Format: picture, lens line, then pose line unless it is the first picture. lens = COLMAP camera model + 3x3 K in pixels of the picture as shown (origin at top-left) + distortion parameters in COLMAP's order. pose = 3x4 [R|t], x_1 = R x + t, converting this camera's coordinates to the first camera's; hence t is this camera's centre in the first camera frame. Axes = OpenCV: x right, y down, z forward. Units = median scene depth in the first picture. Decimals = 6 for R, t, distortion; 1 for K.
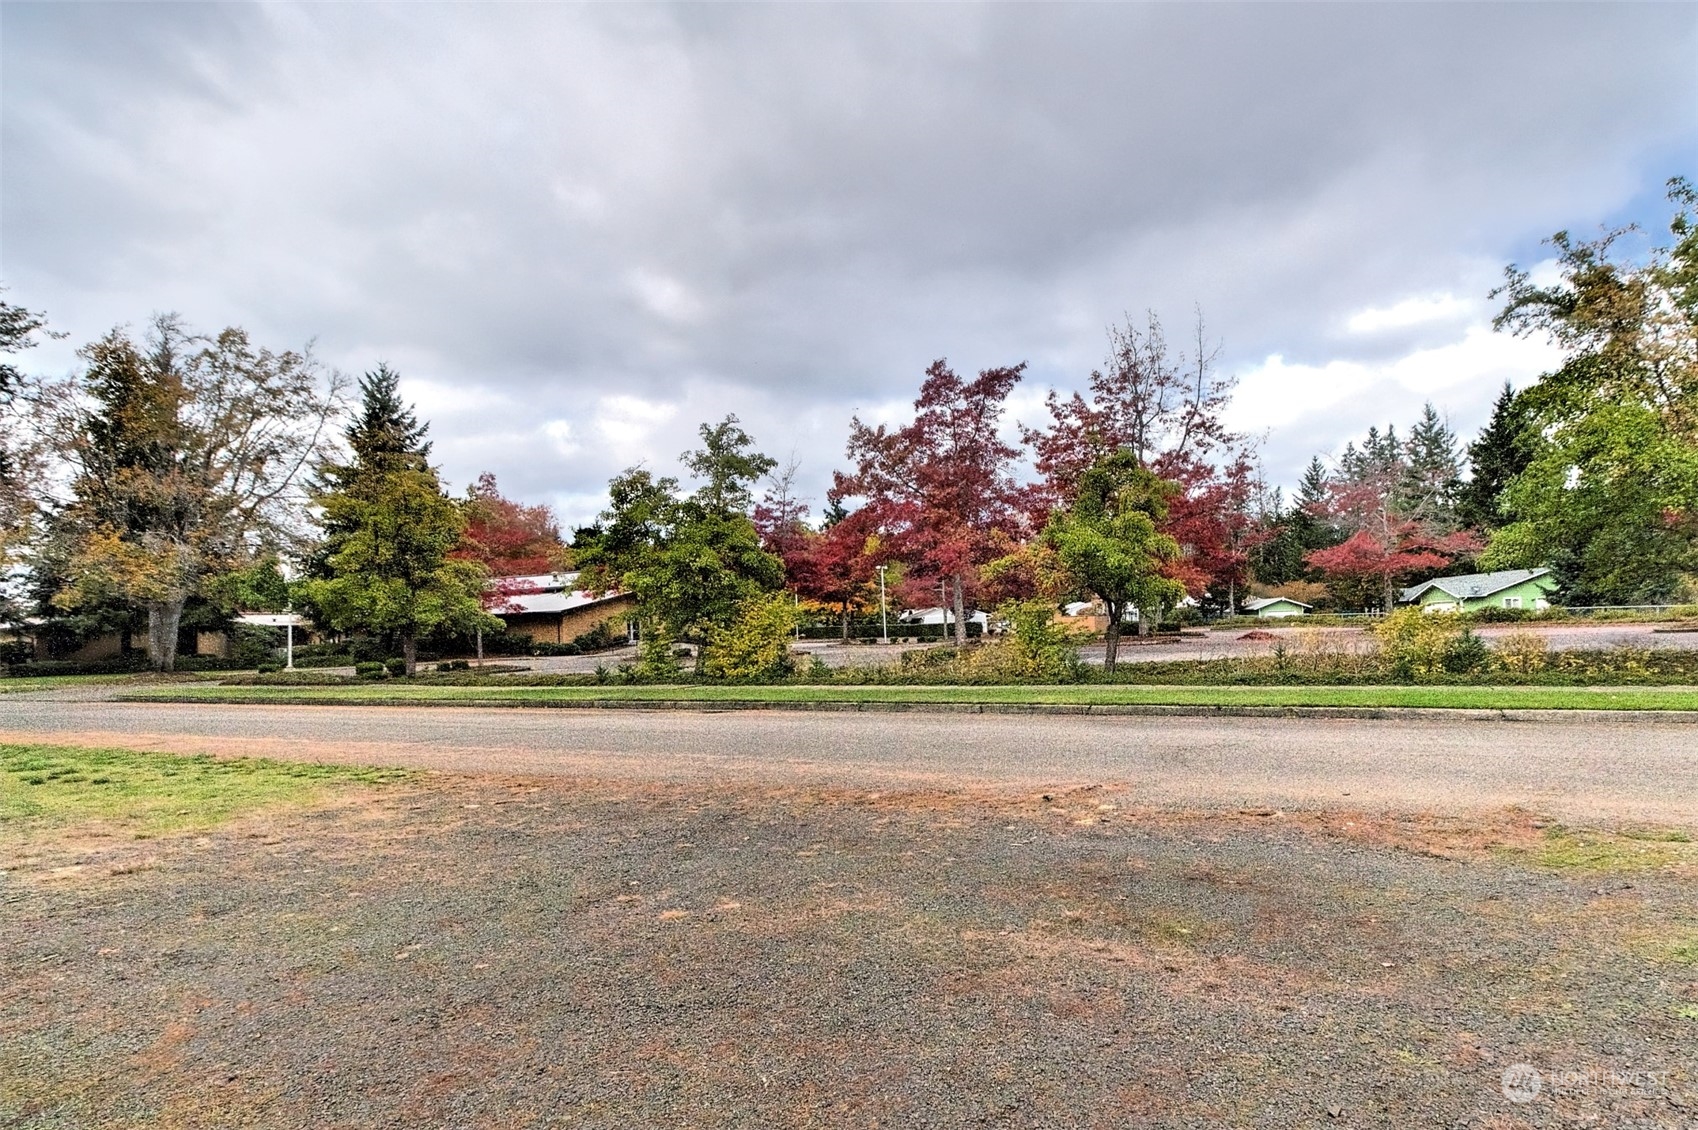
lens RADIAL K [[802.7, 0, 849.2], [0, 802.7, 627.5], [0, 0, 1]] dist [0.000212, -0.000061]
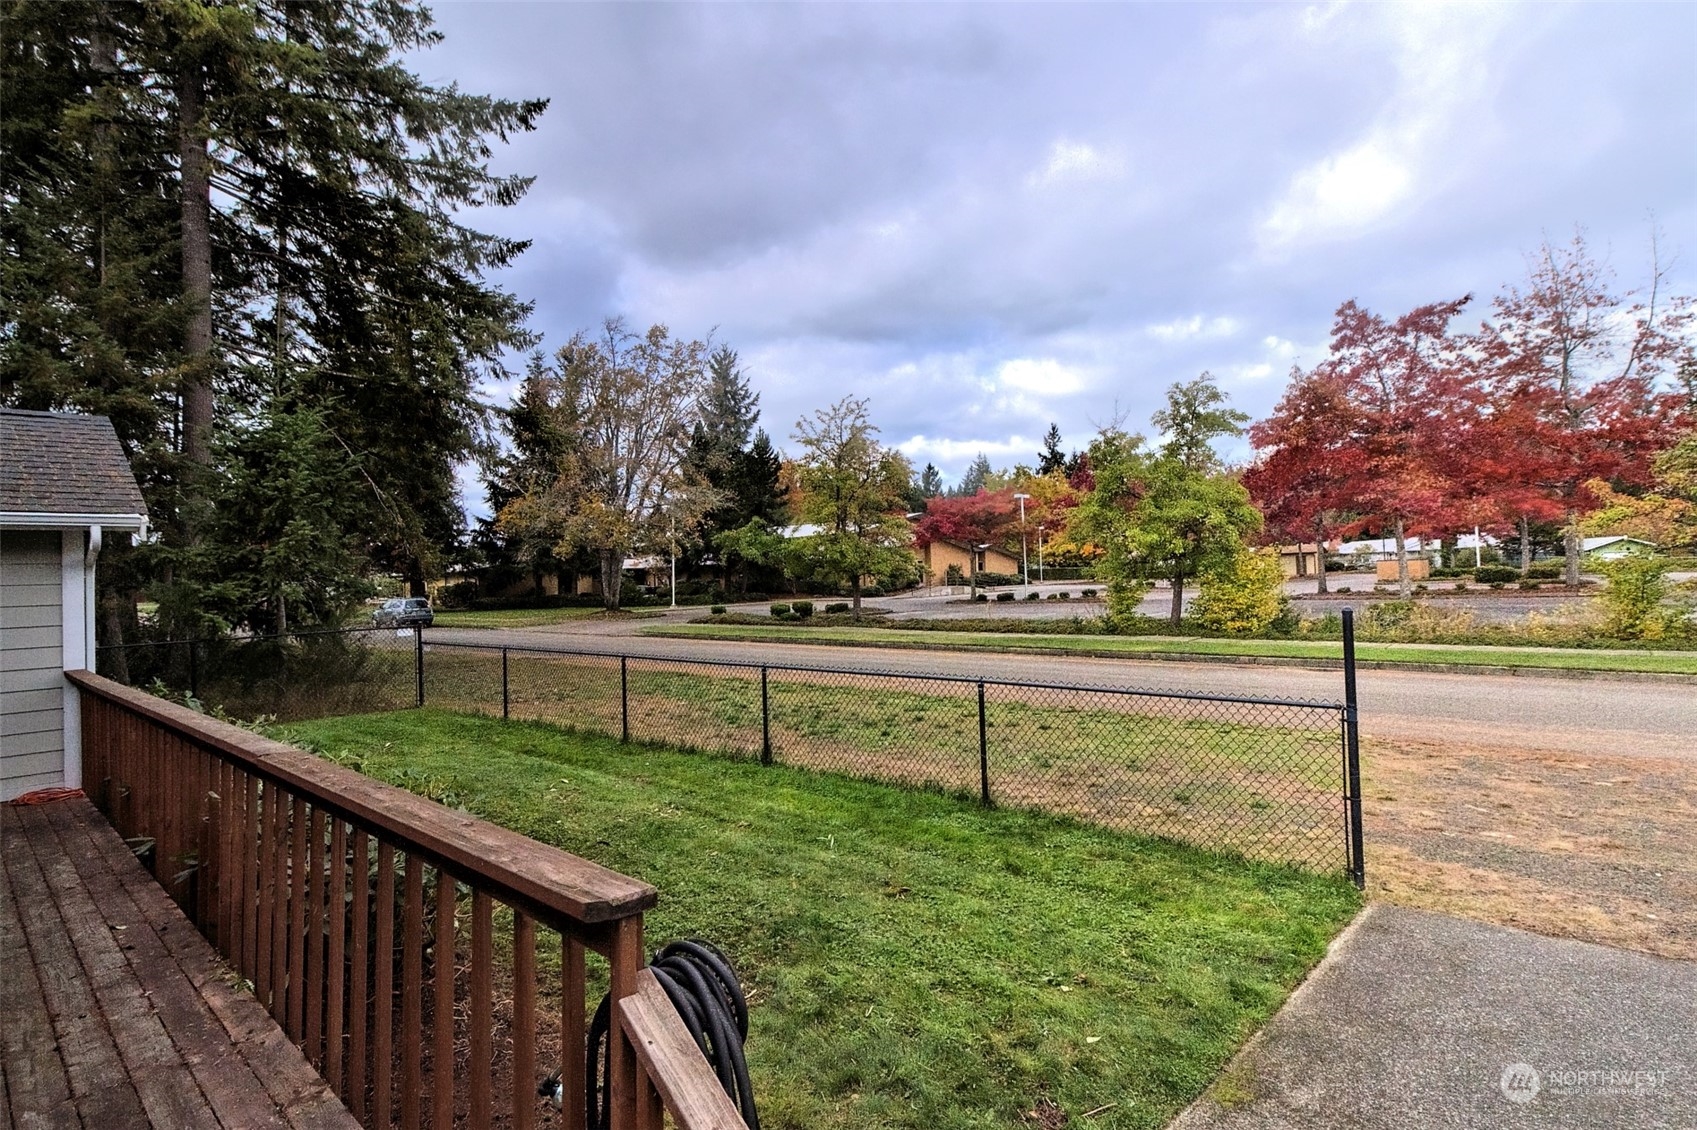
lens RADIAL K [[765.7, 0, 848.5], [0, 765.7, 565.0], [0, 0, 1]] dist [-0.001151, -0.000263]
pose [[0.965752, 0.000650, -0.259467, -0.194353], [-0.001779, 0.999990, -0.004114, -0.008697], [0.259462, 0.004434, 0.965743, -0.034636]]
